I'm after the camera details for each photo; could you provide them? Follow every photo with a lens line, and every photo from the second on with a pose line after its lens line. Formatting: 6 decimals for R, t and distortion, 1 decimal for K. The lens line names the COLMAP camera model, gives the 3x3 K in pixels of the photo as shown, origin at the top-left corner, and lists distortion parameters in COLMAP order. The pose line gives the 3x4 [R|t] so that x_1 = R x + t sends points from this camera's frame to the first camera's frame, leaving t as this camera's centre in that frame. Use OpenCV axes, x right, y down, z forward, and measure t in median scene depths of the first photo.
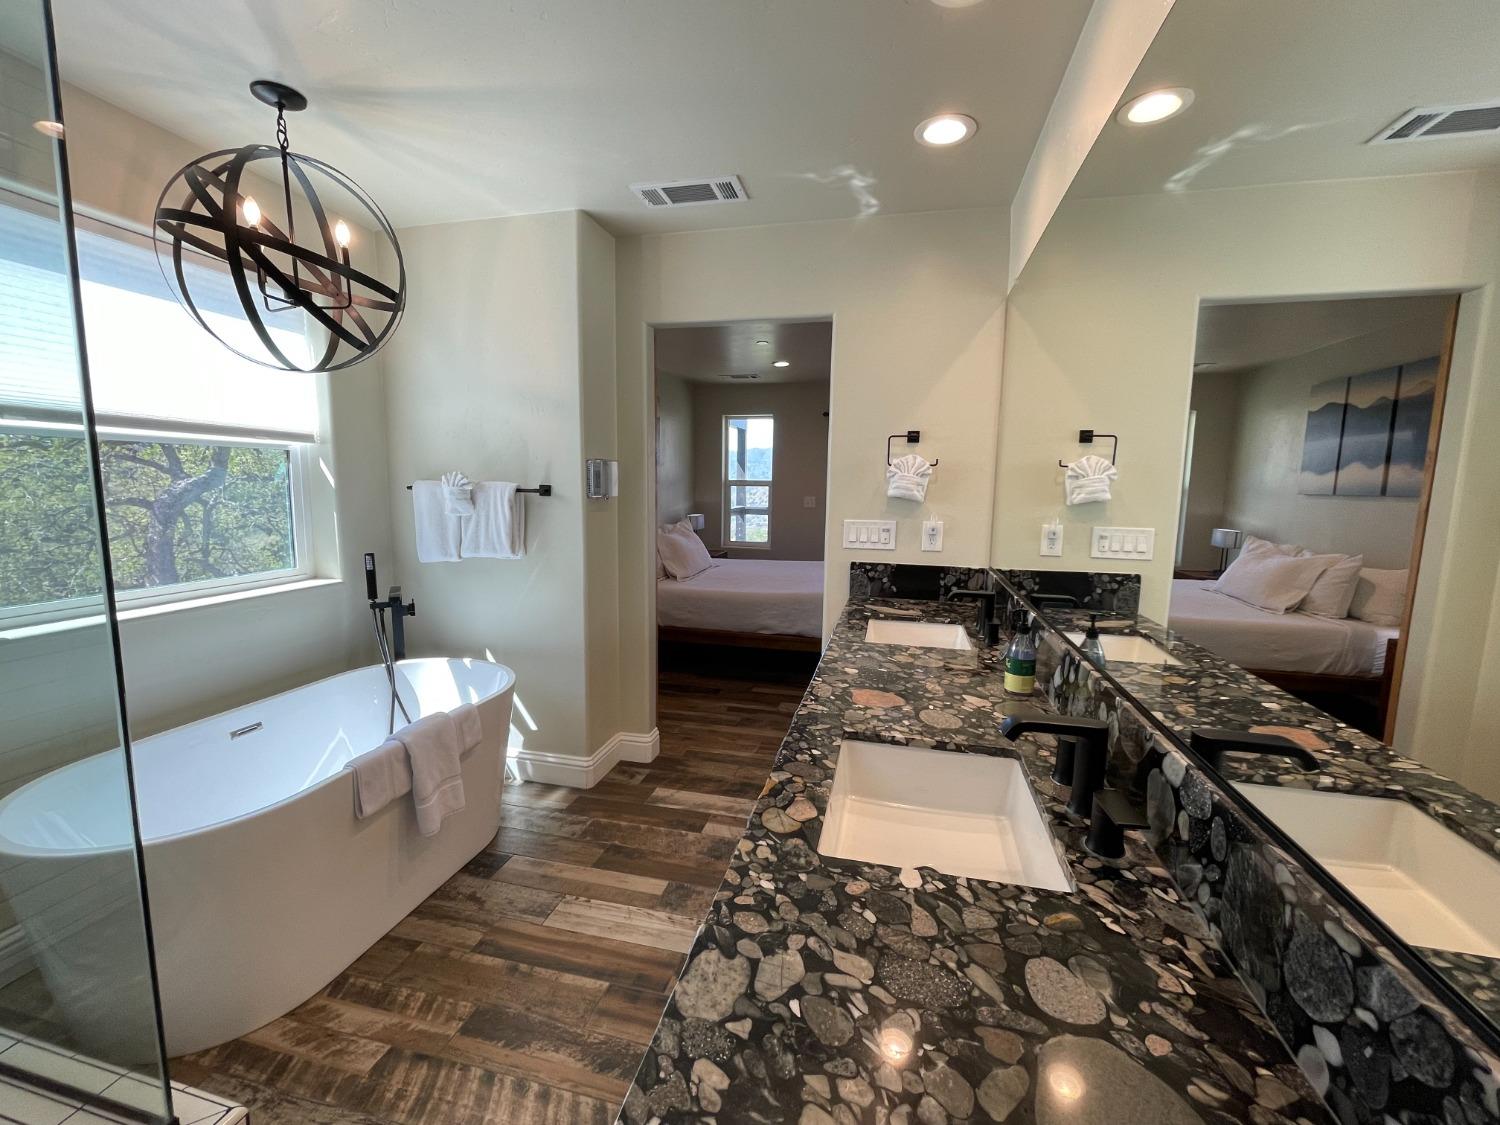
lens RADIAL K [[629.4, 0, 745.5], [0, 629.4, 569.4], [0, 0, 1]] dist [-0.002724, 0.000263]
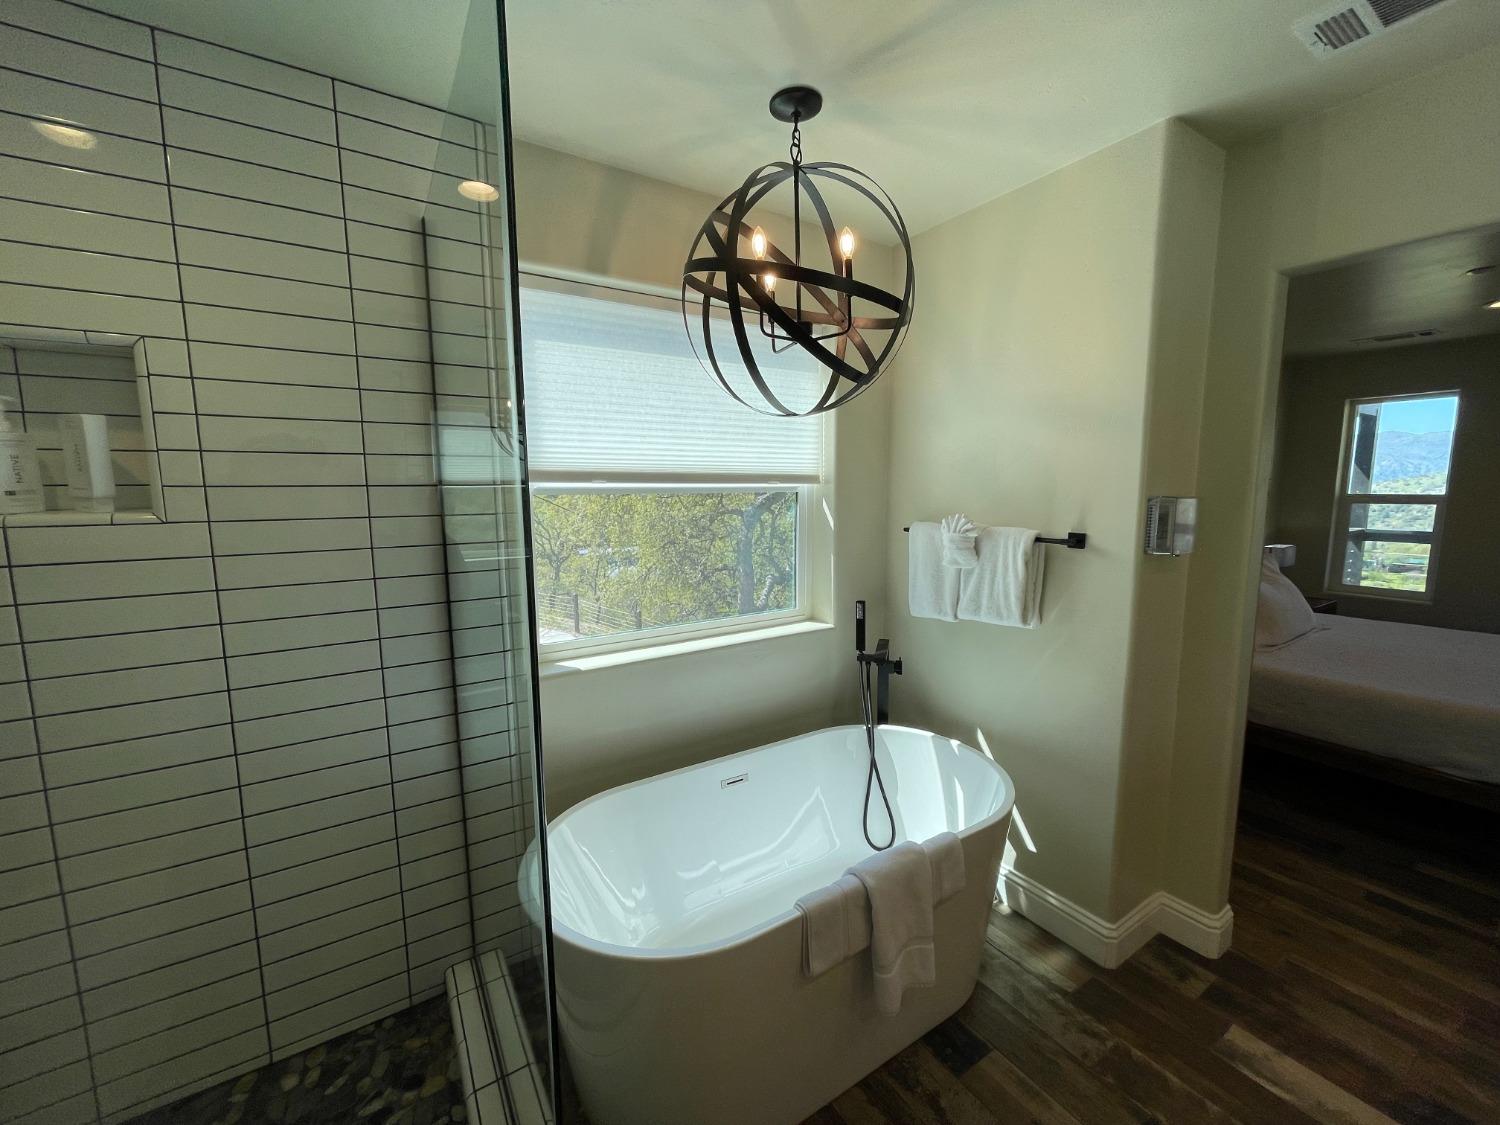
lens RADIAL K [[629.4, 0, 740.4], [0, 629.4, 567.1], [0, 0, 1]] dist [-0.002724, 0.000263]
pose [[0.724550, 0.061269, -0.686493, -0.119825], [-0.073952, 0.997202, 0.010948, -0.087456], [0.685243, 0.042836, 0.727054, 0.255054]]
